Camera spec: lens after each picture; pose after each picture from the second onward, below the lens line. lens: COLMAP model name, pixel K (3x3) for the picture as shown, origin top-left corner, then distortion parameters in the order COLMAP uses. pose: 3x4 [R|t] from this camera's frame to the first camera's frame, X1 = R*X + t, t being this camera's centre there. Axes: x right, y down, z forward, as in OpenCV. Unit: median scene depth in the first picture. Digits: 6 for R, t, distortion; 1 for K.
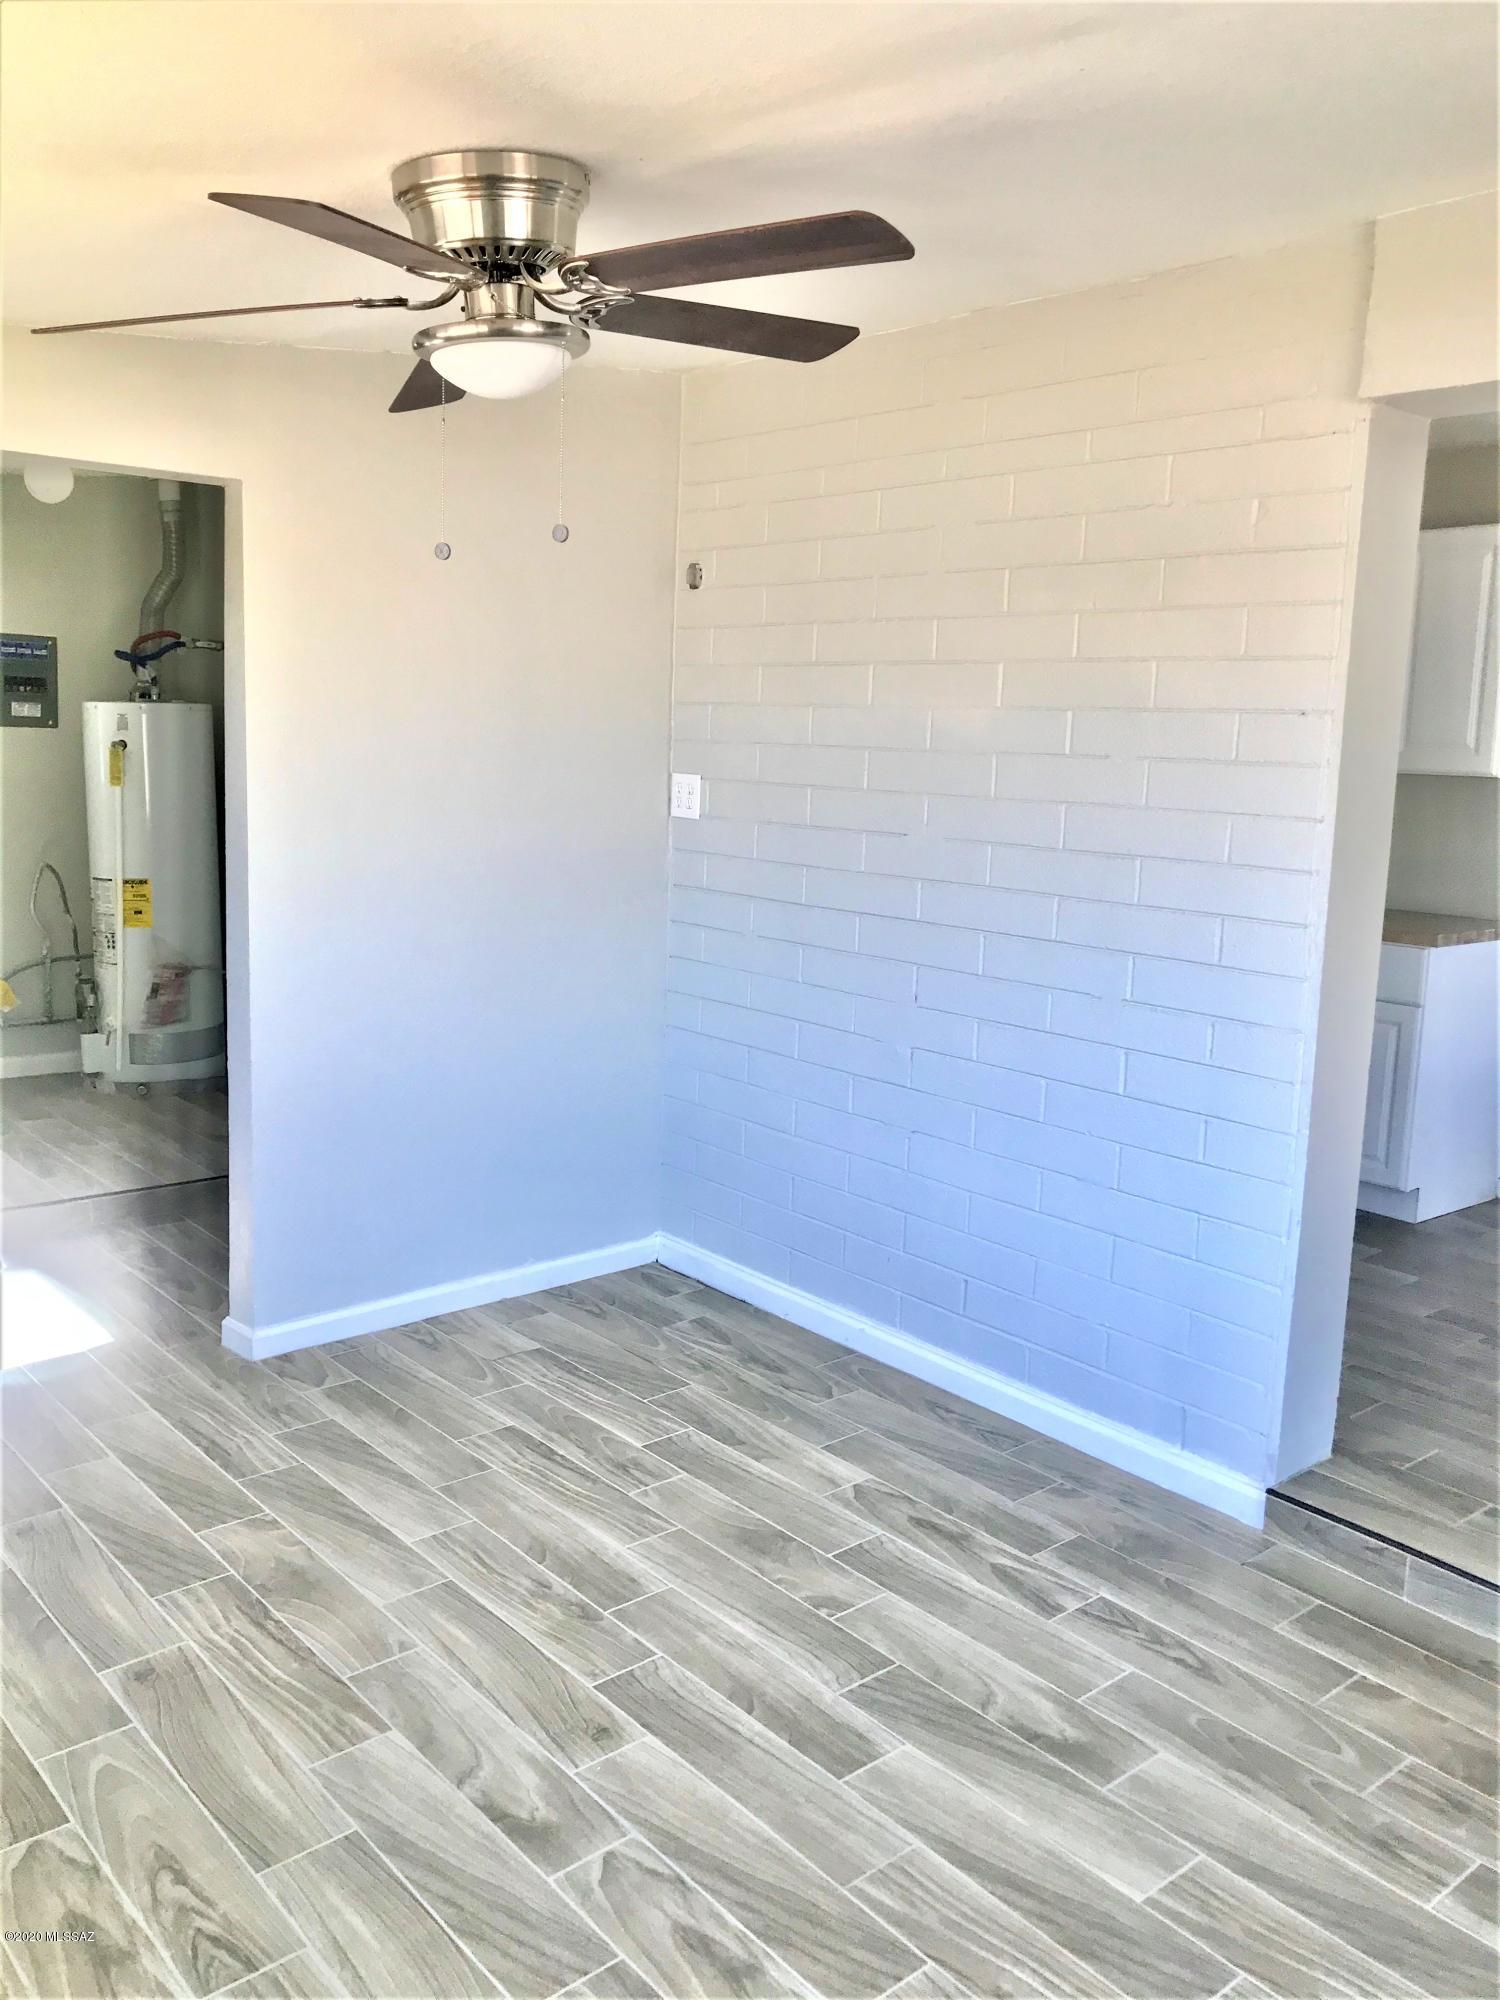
lens RADIAL K [[1644.2, 0, 753.4], [0, 1644.2, 976.5], [0, 0, 1]] dist [0.023371, -0.004744]
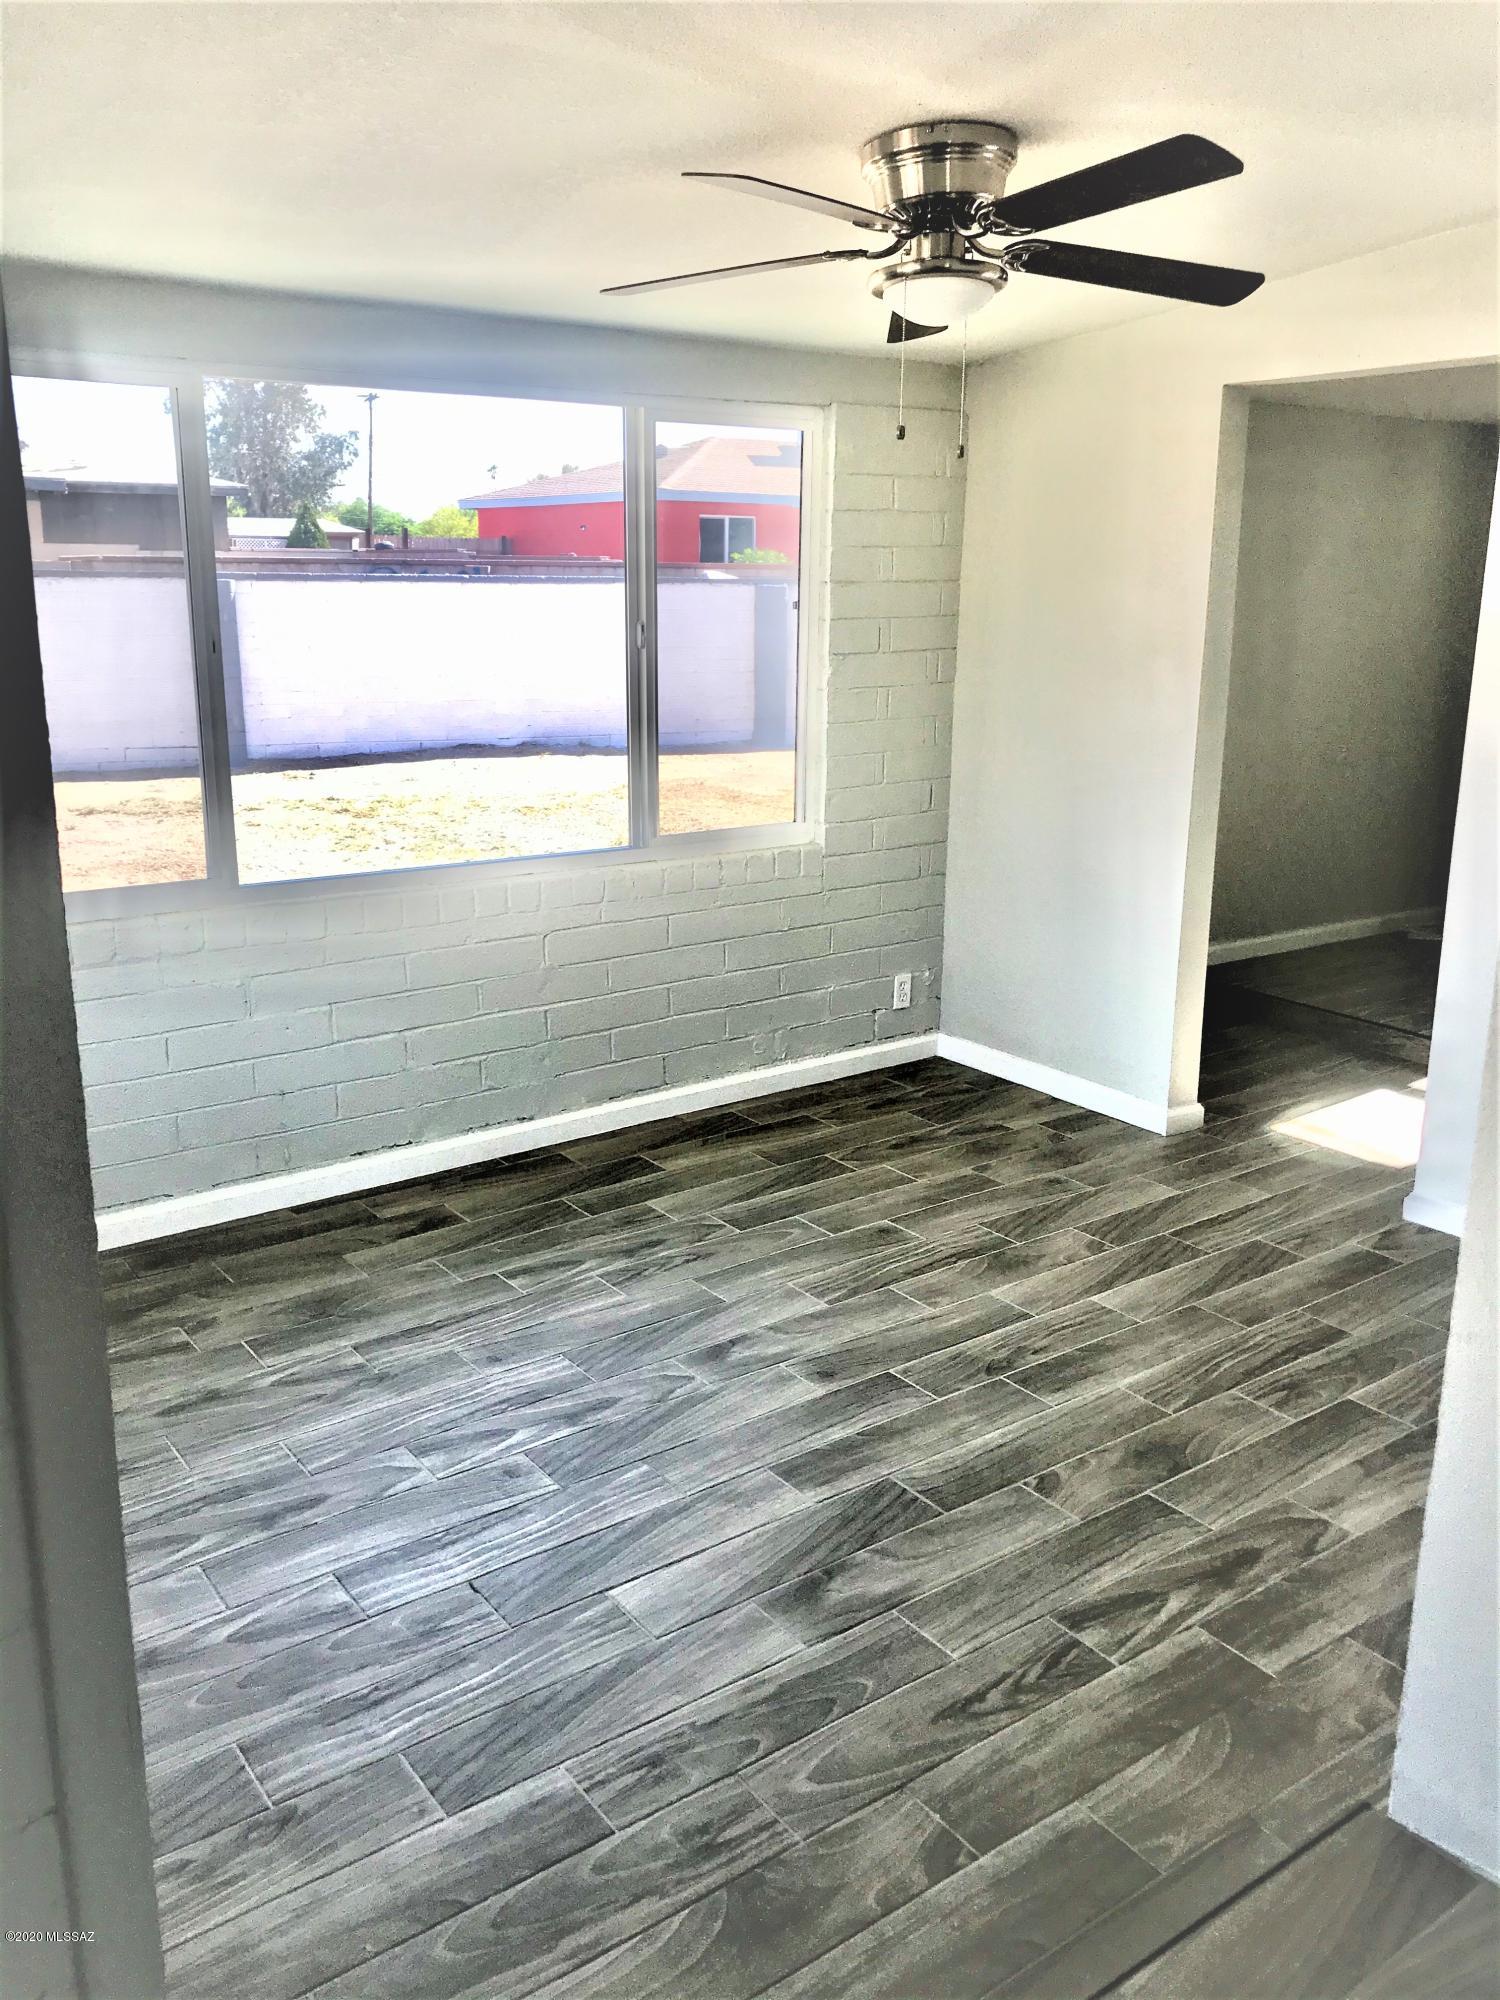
lens RADIAL K [[1644.2, 0, 753.4], [0, 1644.2, 976.5], [0, 0, 1]] dist [0.023371, -0.004744]
pose [[-0.076731, 0.202600, -0.976251, 0.984861], [-0.163614, 0.963306, 0.212774, -0.096642], [0.983536, 0.176055, -0.040767, 0.832784]]
